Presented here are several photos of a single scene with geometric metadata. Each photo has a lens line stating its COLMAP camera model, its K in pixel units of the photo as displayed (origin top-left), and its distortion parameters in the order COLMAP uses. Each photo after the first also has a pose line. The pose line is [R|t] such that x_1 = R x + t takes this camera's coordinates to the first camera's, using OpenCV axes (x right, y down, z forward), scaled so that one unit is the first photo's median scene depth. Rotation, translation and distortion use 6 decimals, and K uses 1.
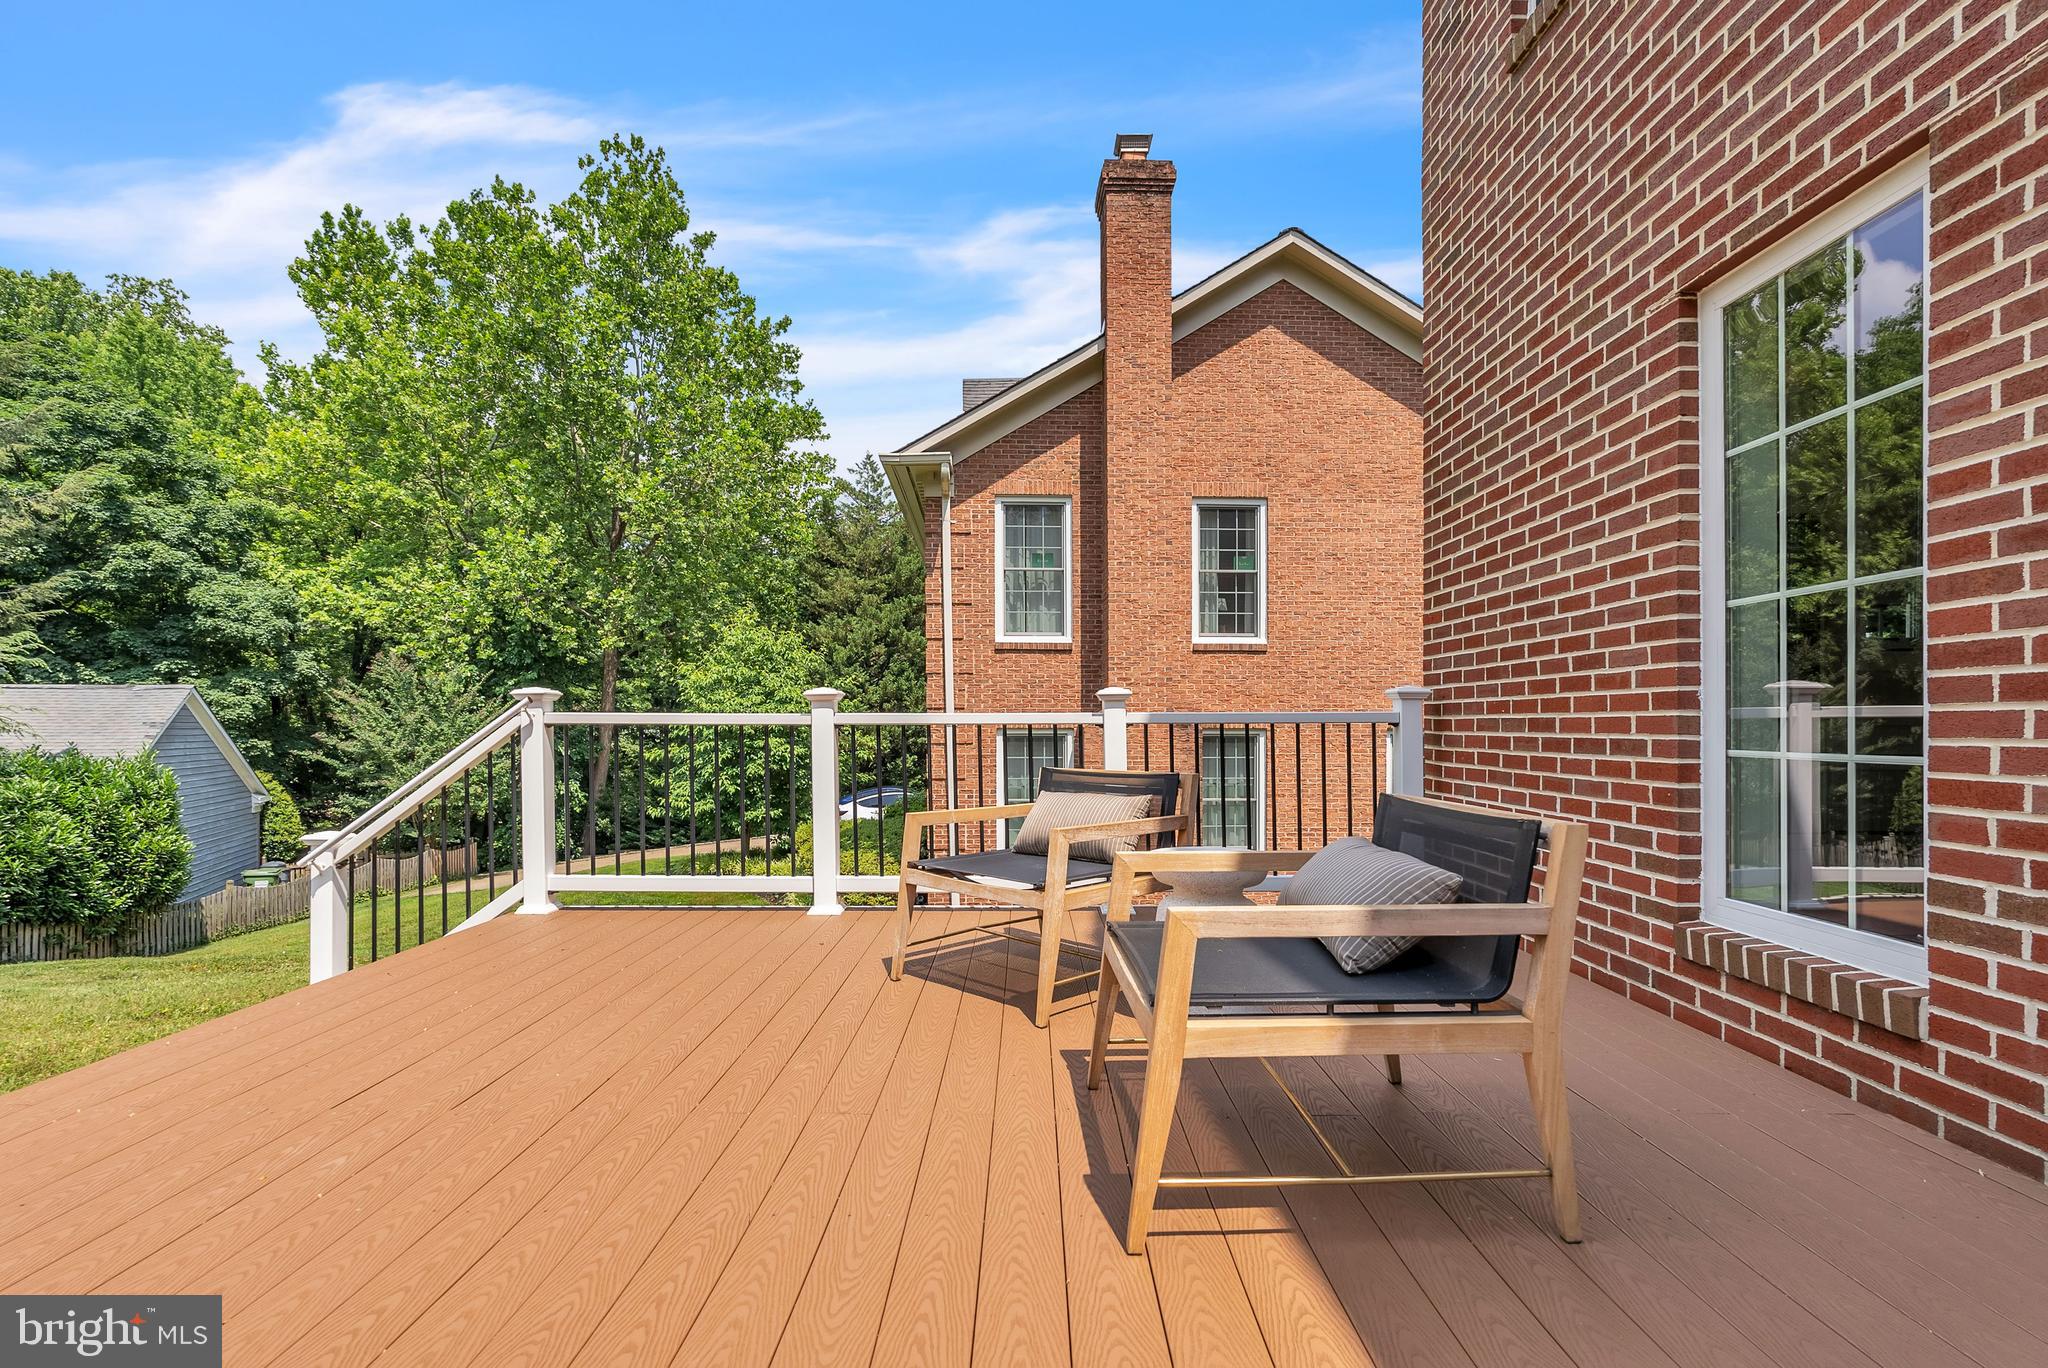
lens RADIAL K [[934.5, 0, 1032.2], [0, 934.5, 726.6], [0, 0, 1]] dist [0.000483, 0.000691]
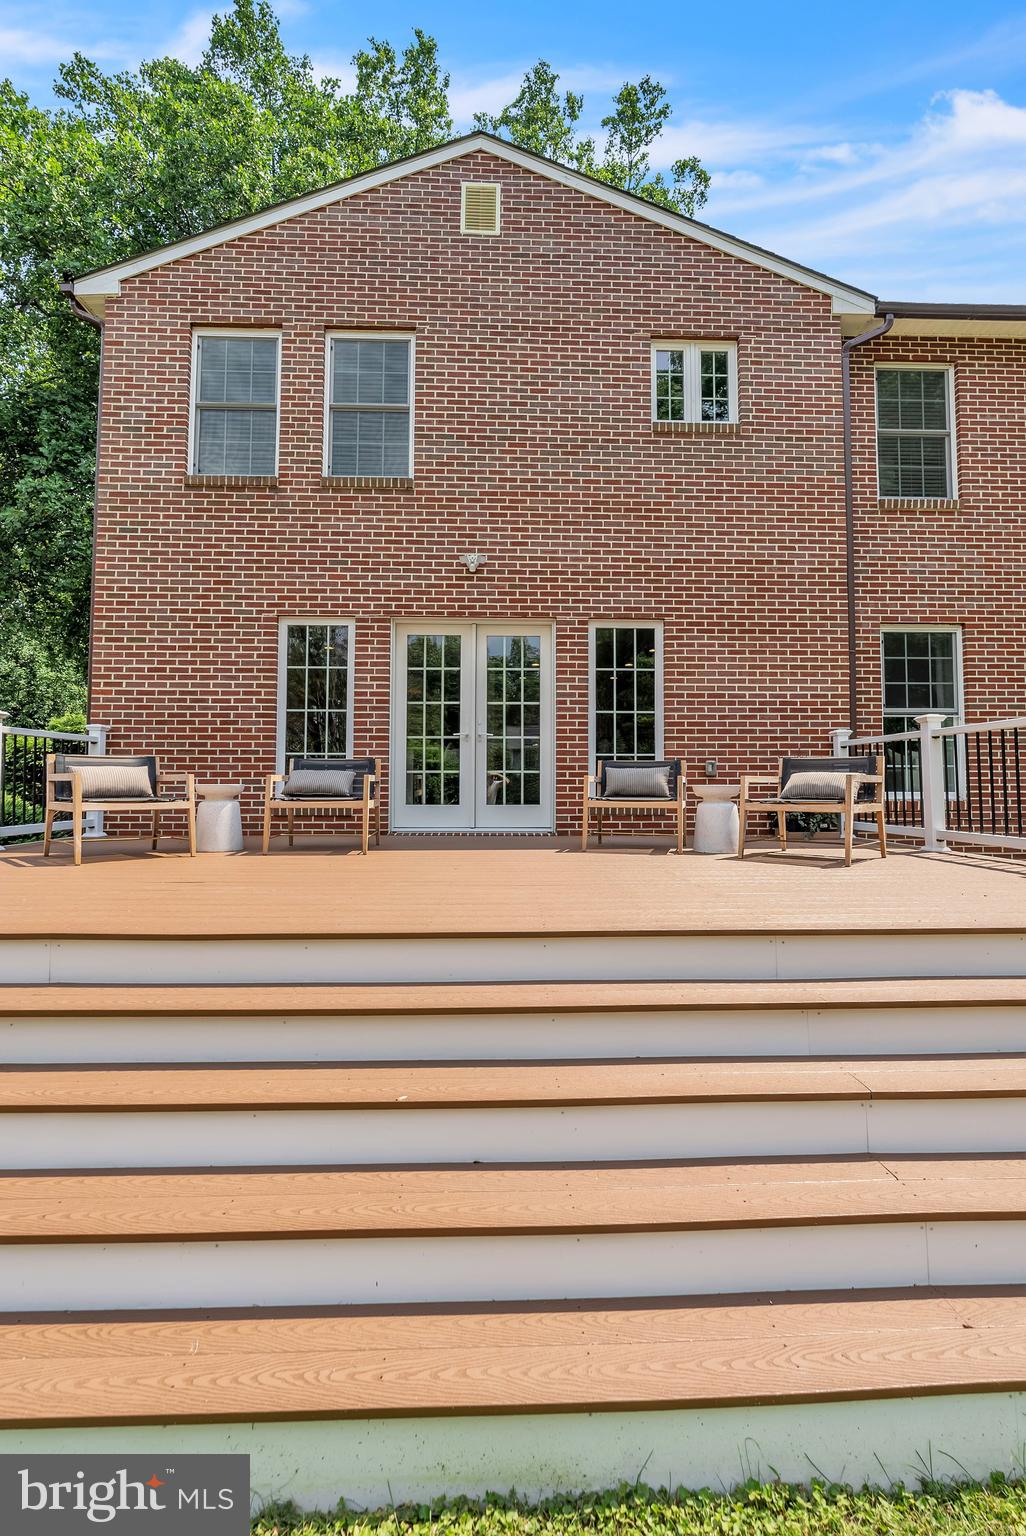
lens RADIAL K [[700.9, 0, 510.0], [0, 700.9, 747.1], [0, 0, 1]] dist [0.000483, 0.000691]
pose [[-0.020352, 0.048855, 0.998599, -1.460277], [-0.000361, 0.998805, -0.048873, 0.103068], [-0.999793, -0.001355, -0.020310, 0.179671]]
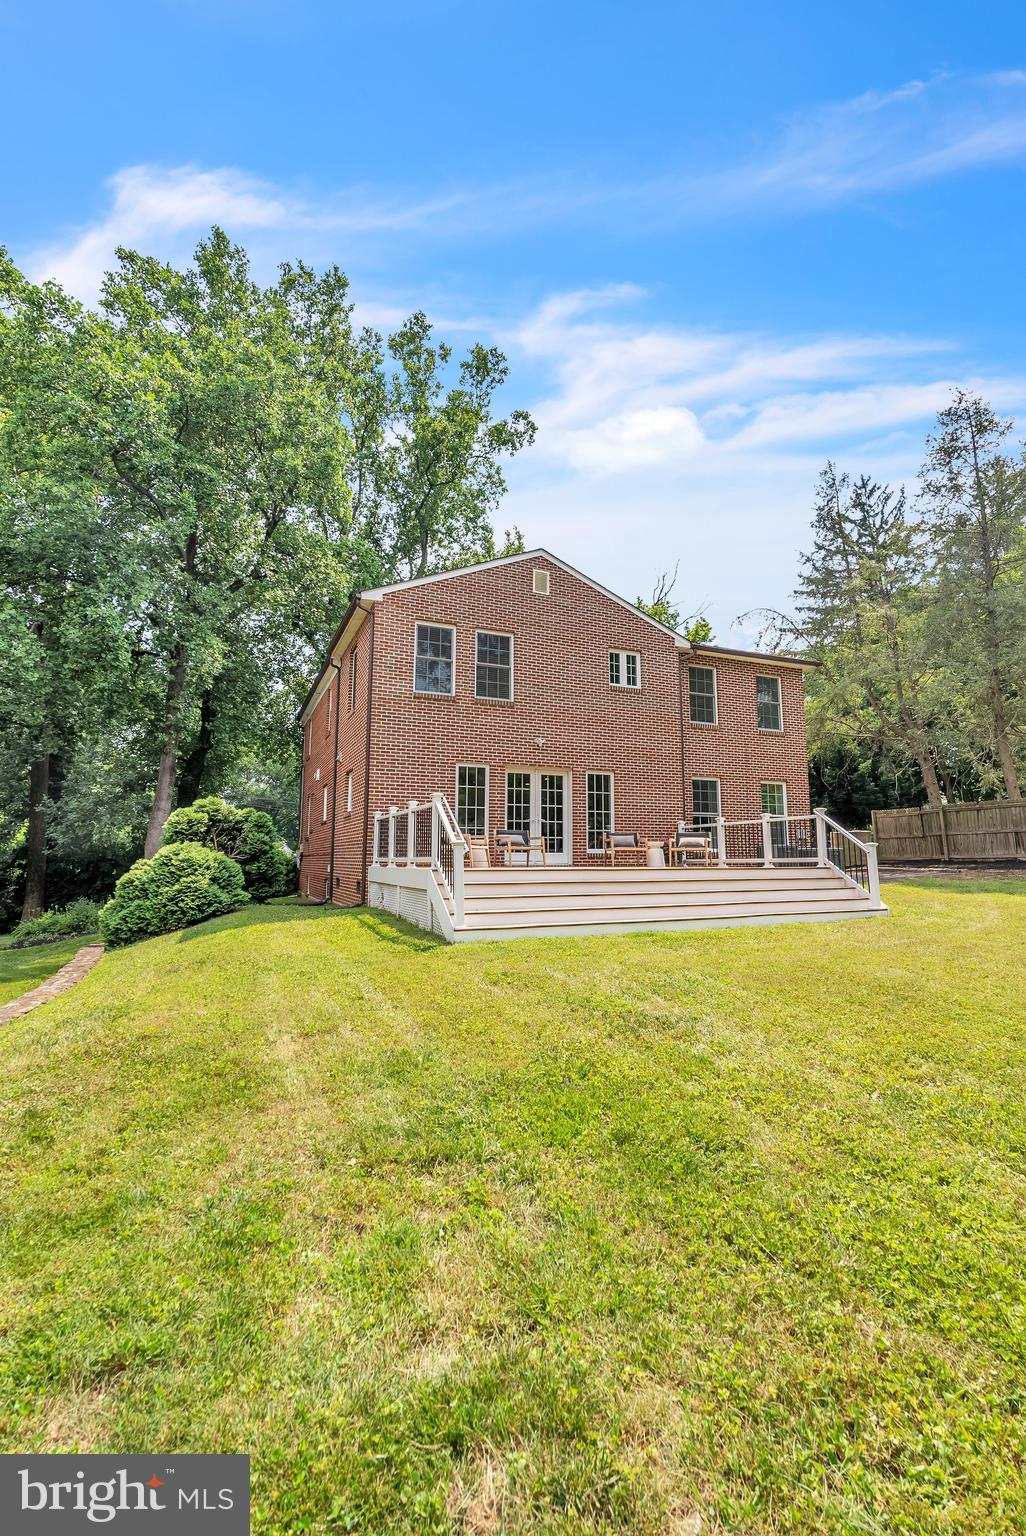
lens RADIAL K [[722.2, 0, 513.0], [0, 722.2, 768.0], [0, 0, 1]] dist [0.002250, 0.000223]
pose [[-0.390454, 0.116568, 0.913213, -3.589037], [-0.000574, 0.991920, -0.126861, 0.220296], [-0.920622, -0.050058, -0.387232, 2.183897]]
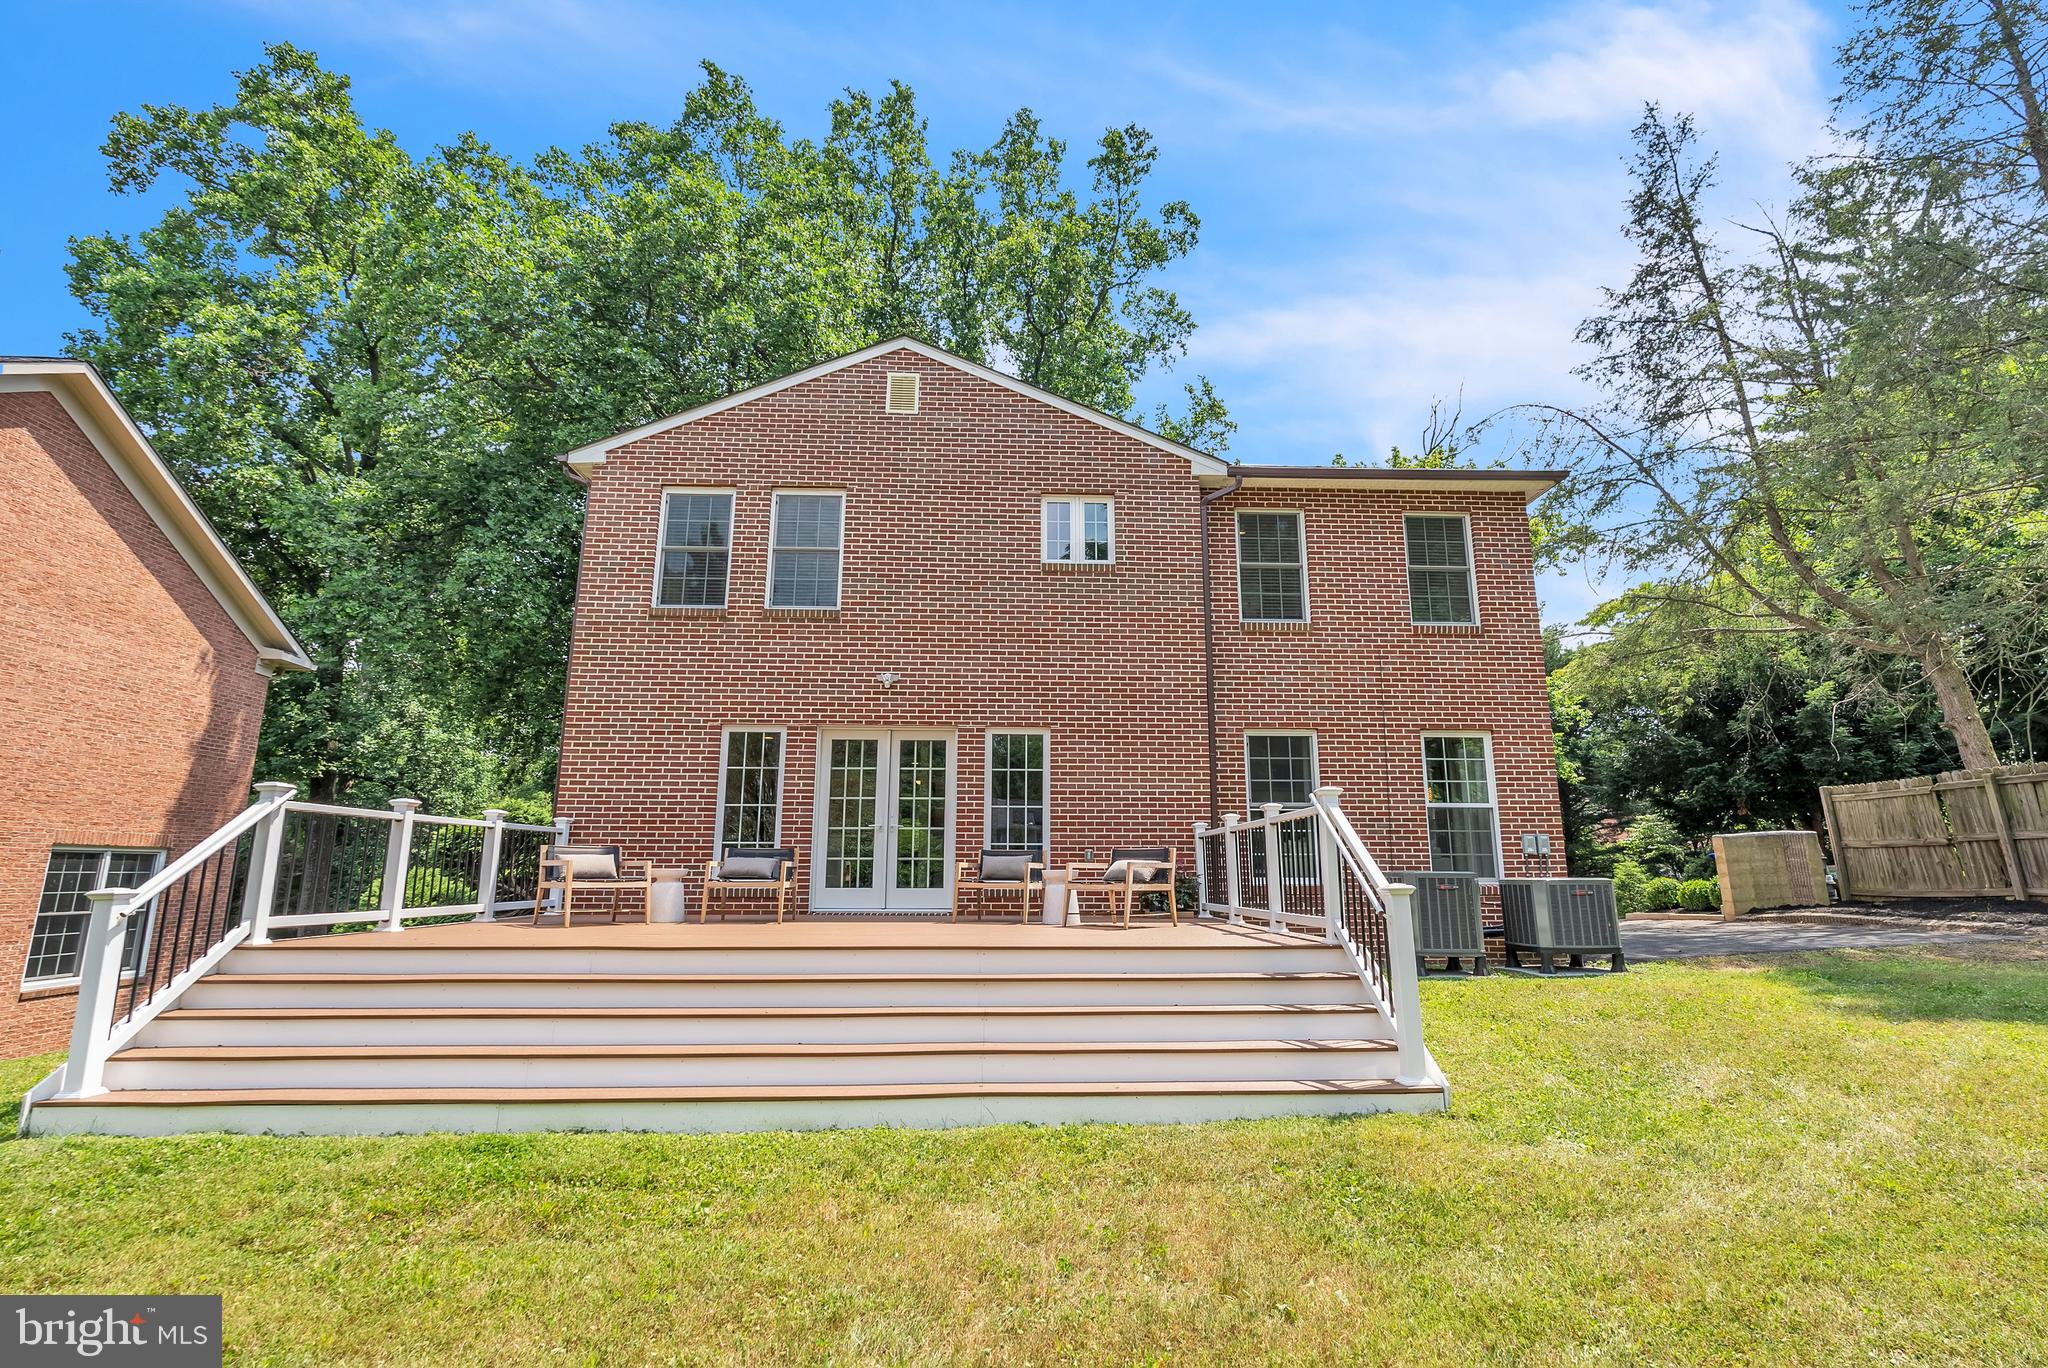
lens RADIAL K [[935.8, 0, 1024.0], [0, 935.8, 684.0], [0, 0, 1]] dist [0.000617, -0.000444]
pose [[-0.019304, 0.195571, 0.980500, -2.612565], [-0.002087, 0.980672, -0.195646, 0.113125], [-0.999811, -0.005823, -0.018523, -0.160444]]
